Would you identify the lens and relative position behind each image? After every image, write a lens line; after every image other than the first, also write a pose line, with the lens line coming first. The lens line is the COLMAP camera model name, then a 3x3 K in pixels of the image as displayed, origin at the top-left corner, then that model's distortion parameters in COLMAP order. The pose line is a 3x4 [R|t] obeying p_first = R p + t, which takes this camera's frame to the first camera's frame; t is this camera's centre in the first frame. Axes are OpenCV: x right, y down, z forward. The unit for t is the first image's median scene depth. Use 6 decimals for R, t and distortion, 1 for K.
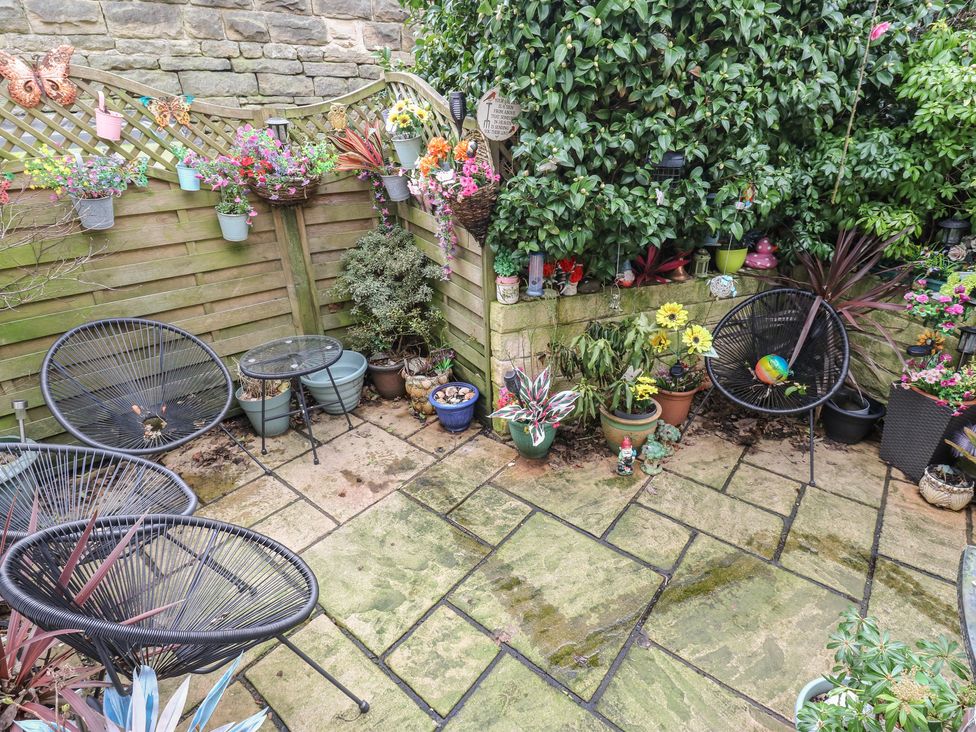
lens RADIAL K [[514.1, 0, 497.9], [0, 514.1, 363.9], [0, 0, 1]] dist [0.002329, -0.013742]
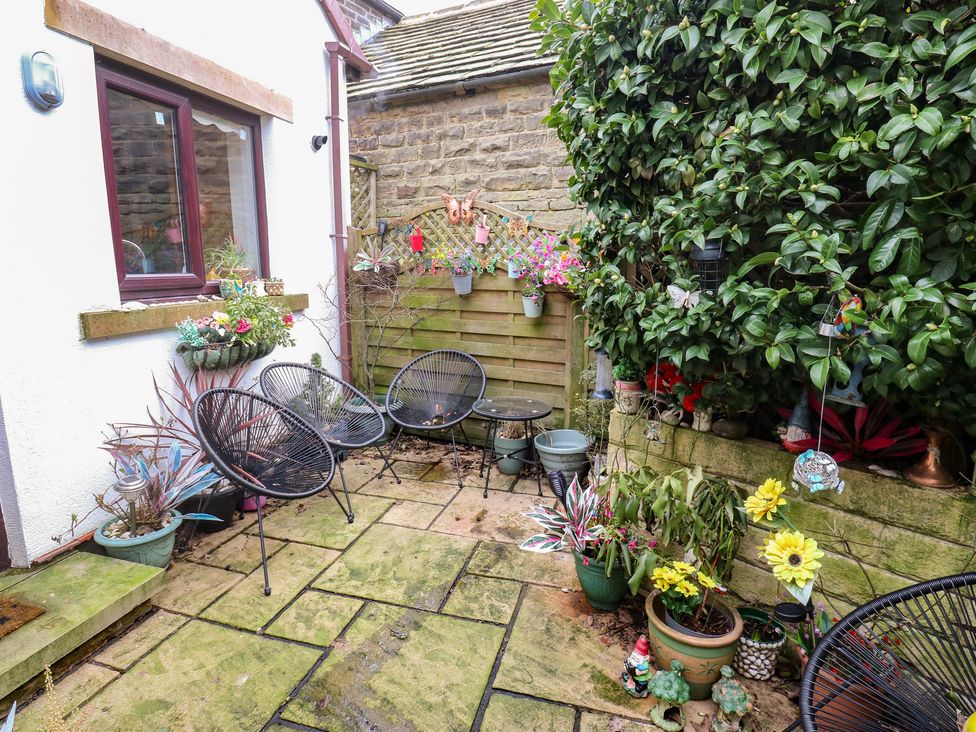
lens RADIAL K [[538.1, 0, 497.4], [0, 538.1, 358.4], [0, 0, 1]] dist [-0.002595, -0.009353]
pose [[0.388720, 0.175099, -0.904564, 0.894215], [-0.414949, 0.909842, -0.002196, -0.130467], [0.822626, 0.376202, 0.426331, 0.475491]]
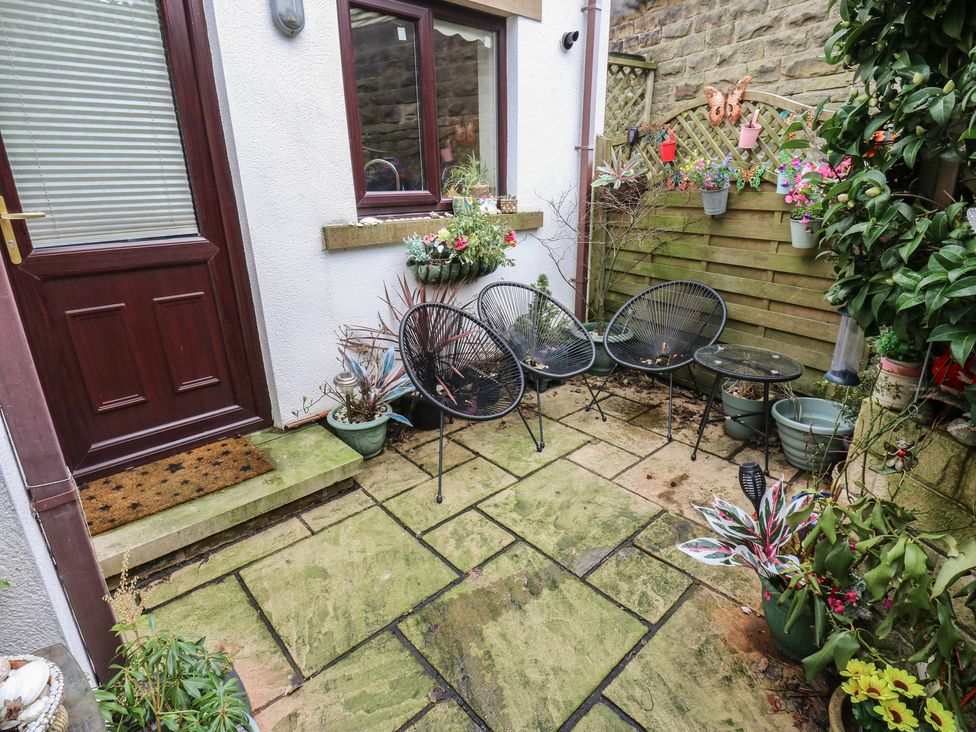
lens RADIAL K [[514.1, 0, 492.5], [0, 514.1, 359.4], [0, 0, 1]] dist [0.002329, -0.013742]
pose [[-0.159020, 0.337245, -0.927889, 0.723792], [-0.421345, 0.826776, 0.372705, -0.223915], [0.892850, 0.450229, 0.010623, 0.688815]]
